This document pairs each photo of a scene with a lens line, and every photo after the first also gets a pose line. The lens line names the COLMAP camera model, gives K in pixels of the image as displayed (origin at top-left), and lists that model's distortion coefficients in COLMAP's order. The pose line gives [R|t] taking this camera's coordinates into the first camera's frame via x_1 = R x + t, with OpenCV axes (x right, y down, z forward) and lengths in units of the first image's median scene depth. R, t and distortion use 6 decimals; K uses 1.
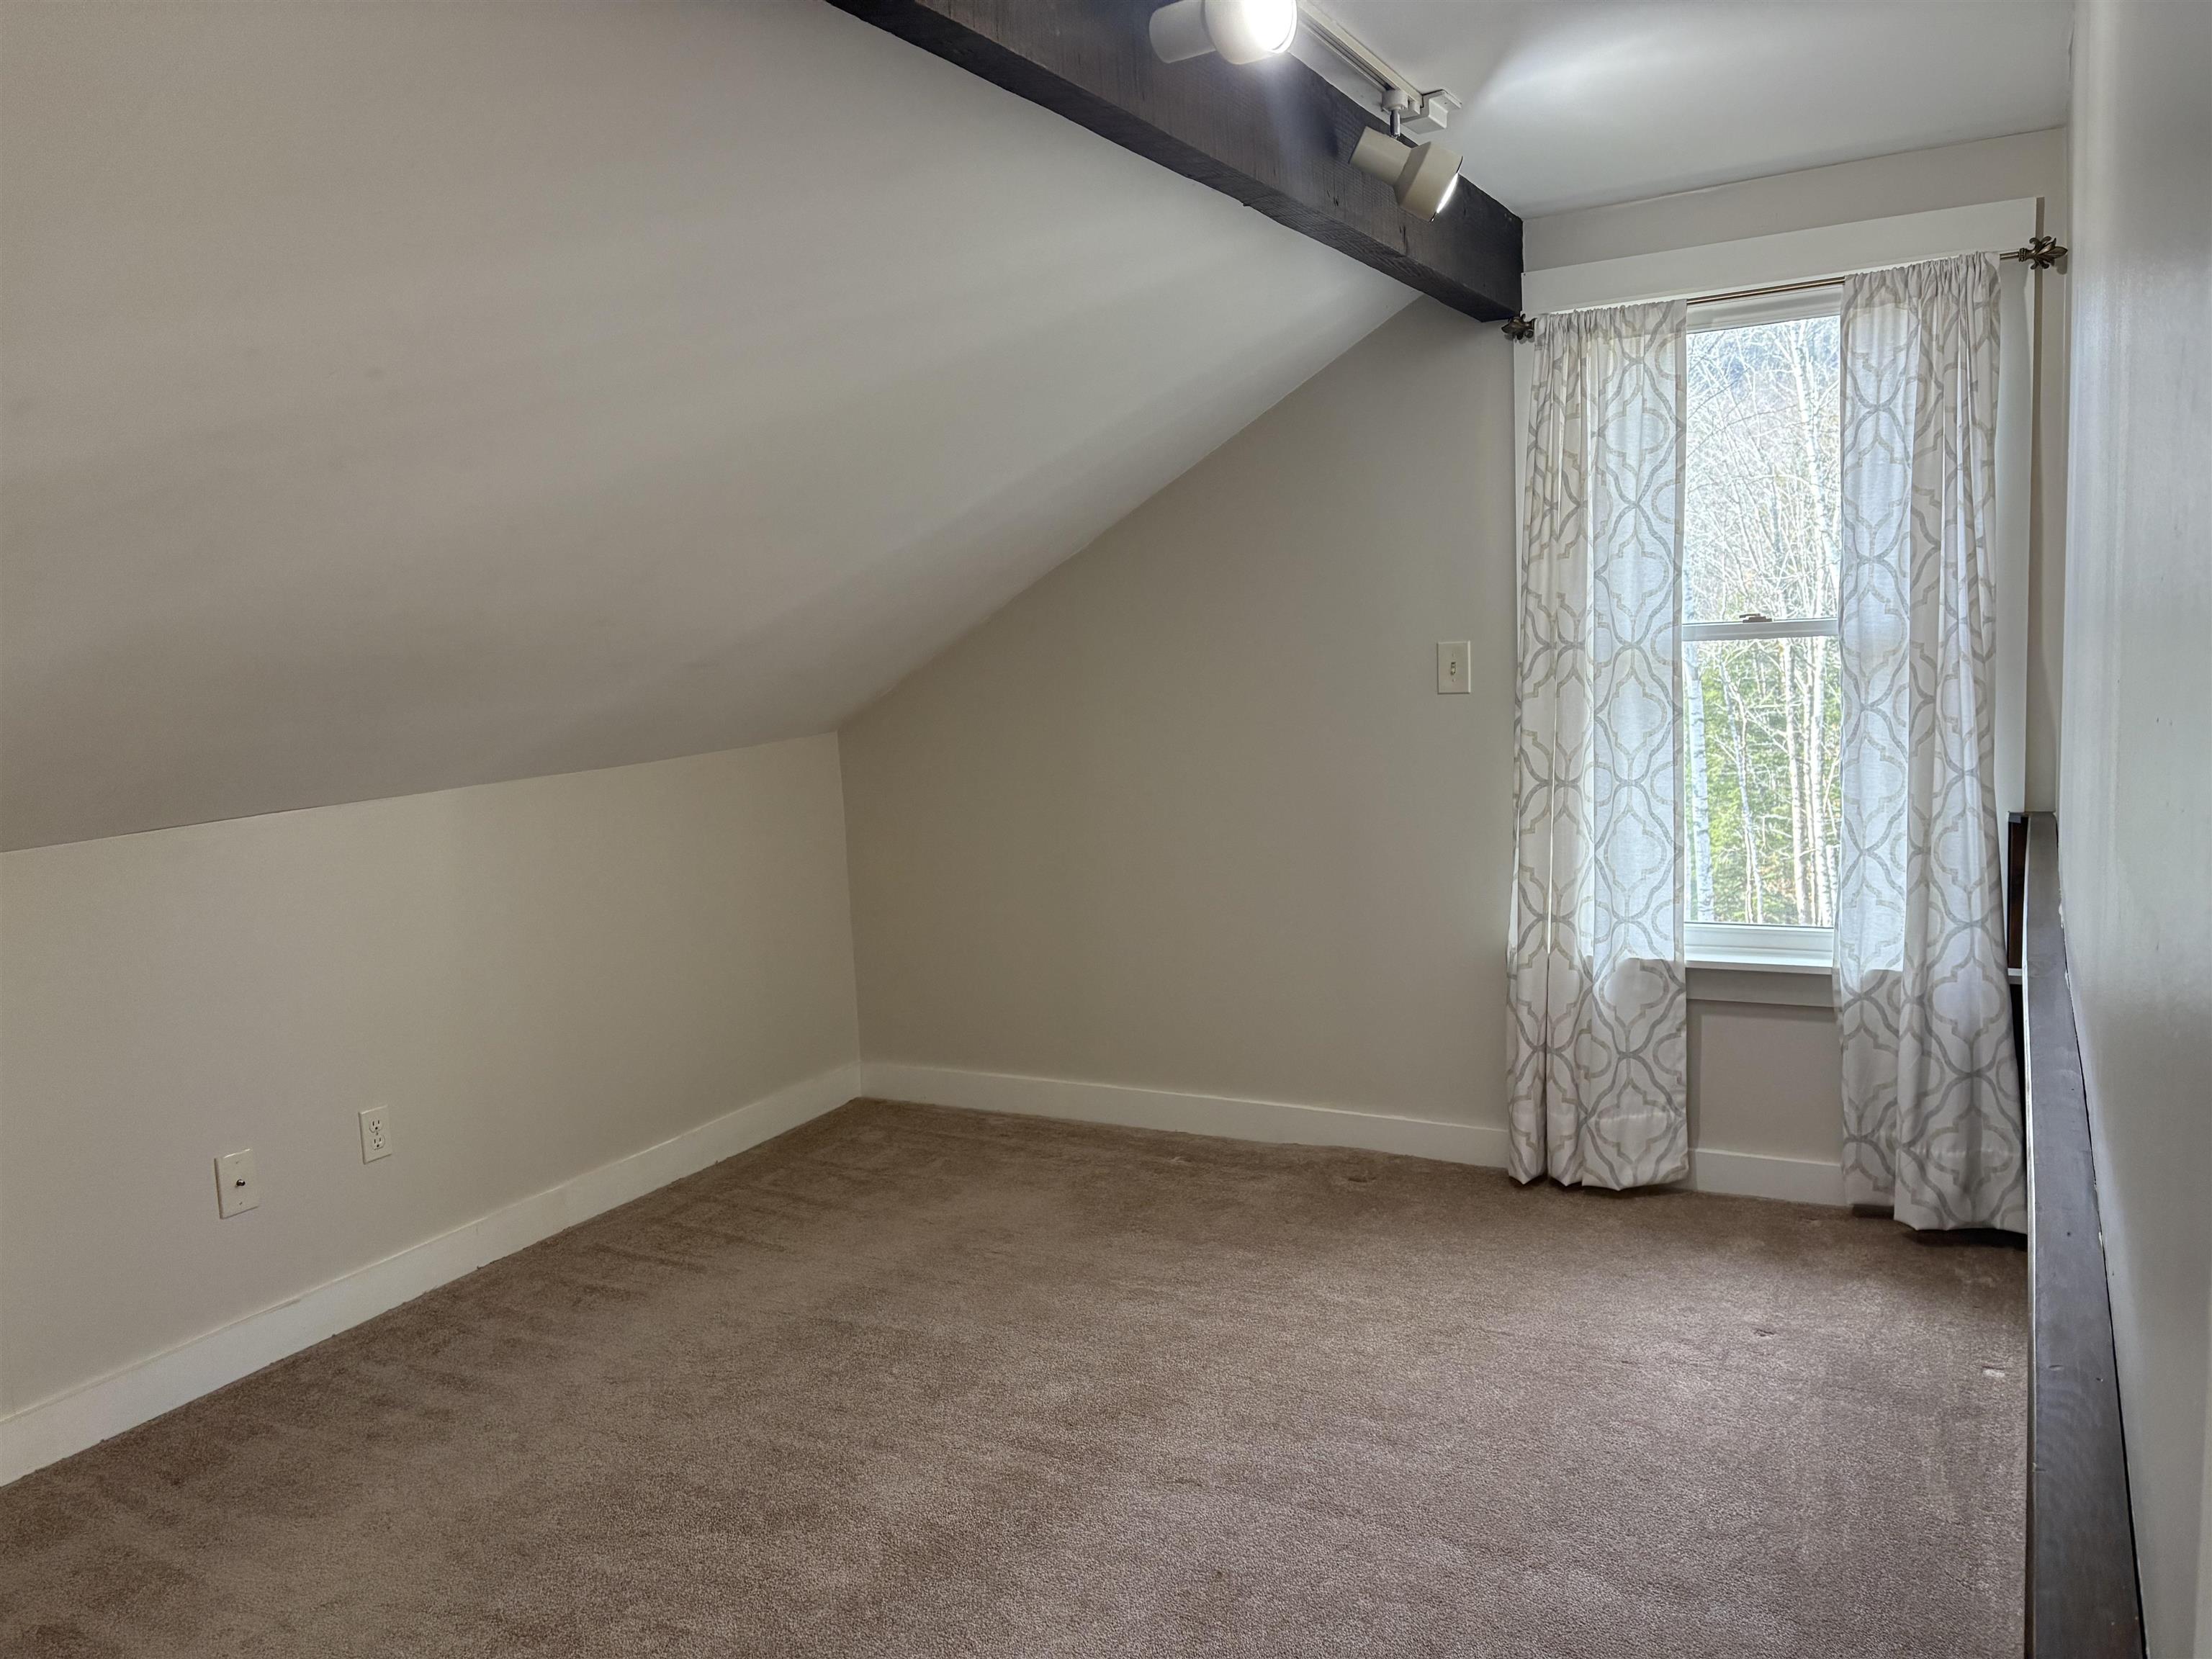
lens RADIAL K [[1674.8, 0, 1088.3], [0, 1674.8, 822.9], [0, 0, 1]] dist [0.027763, -0.004766]
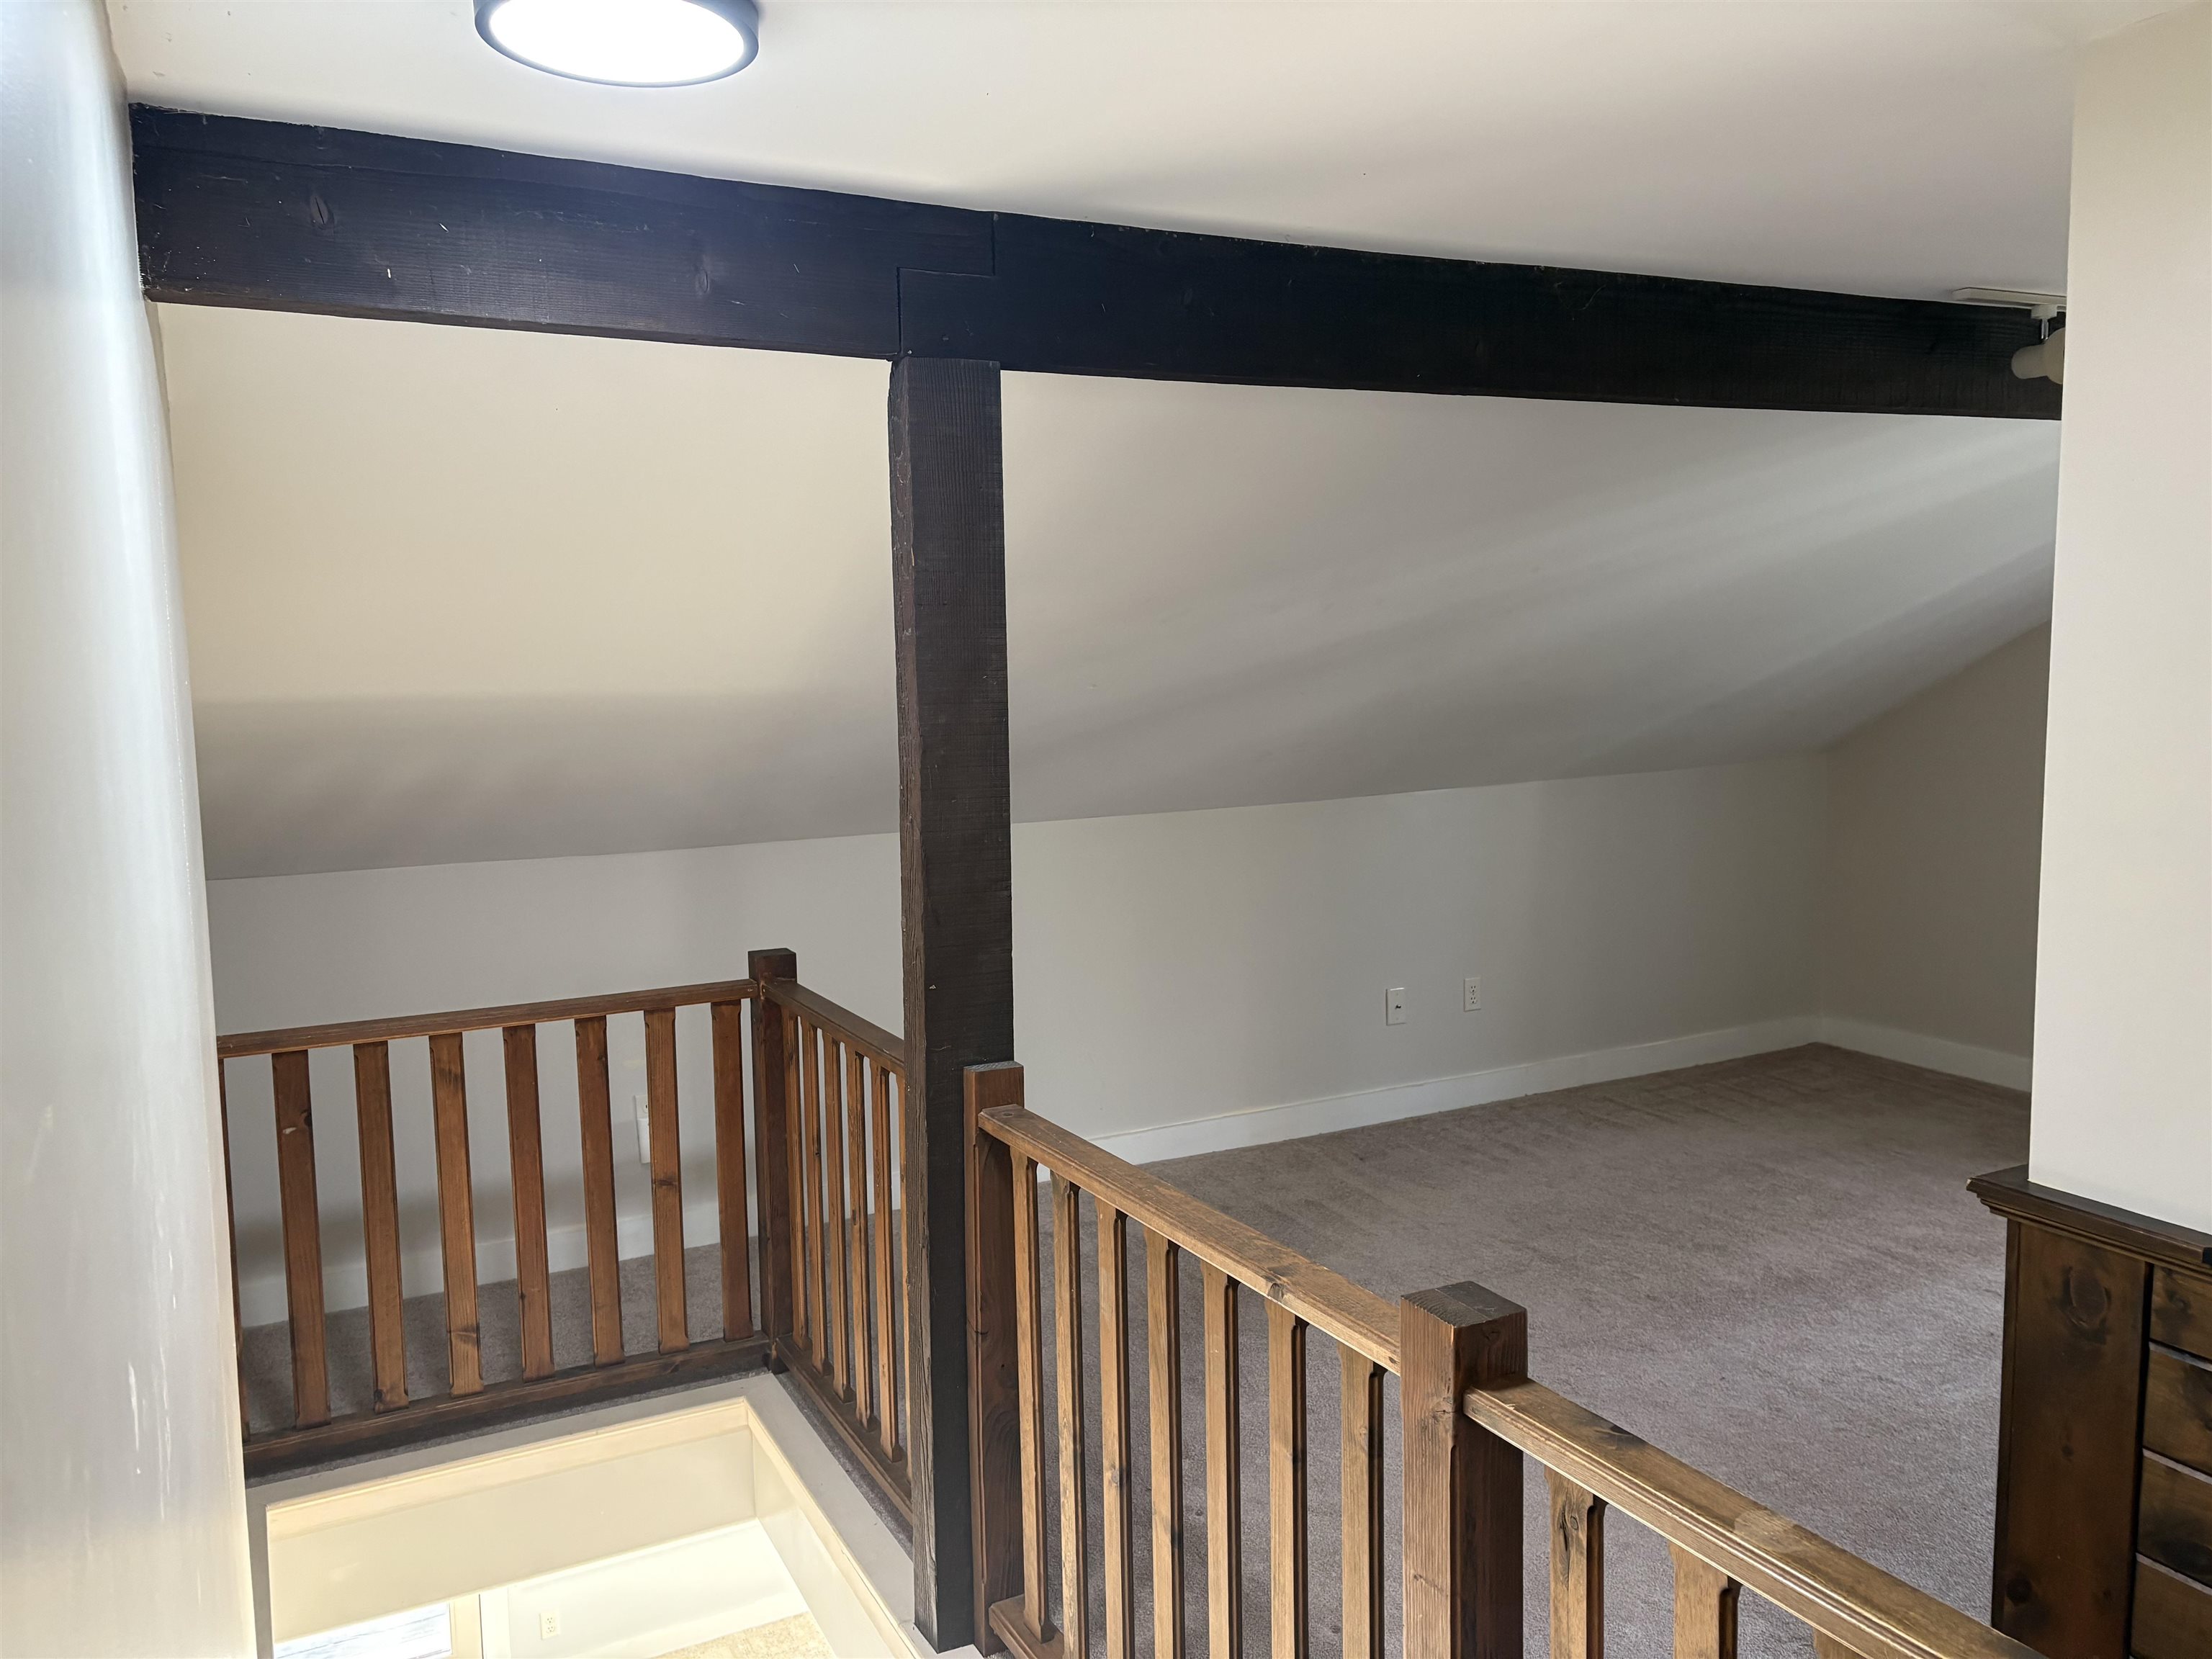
lens RADIAL K [[1674.8, 0, 1090.4], [0, 1674.8, 822.8], [0, 0, 1]] dist [0.027763, -0.004766]
pose [[0.821695, 0.089810, -0.562807, 0.174238], [-0.083307, 0.995826, 0.037282, -0.007108], [0.563807, 0.016252, 0.825747, -0.570652]]
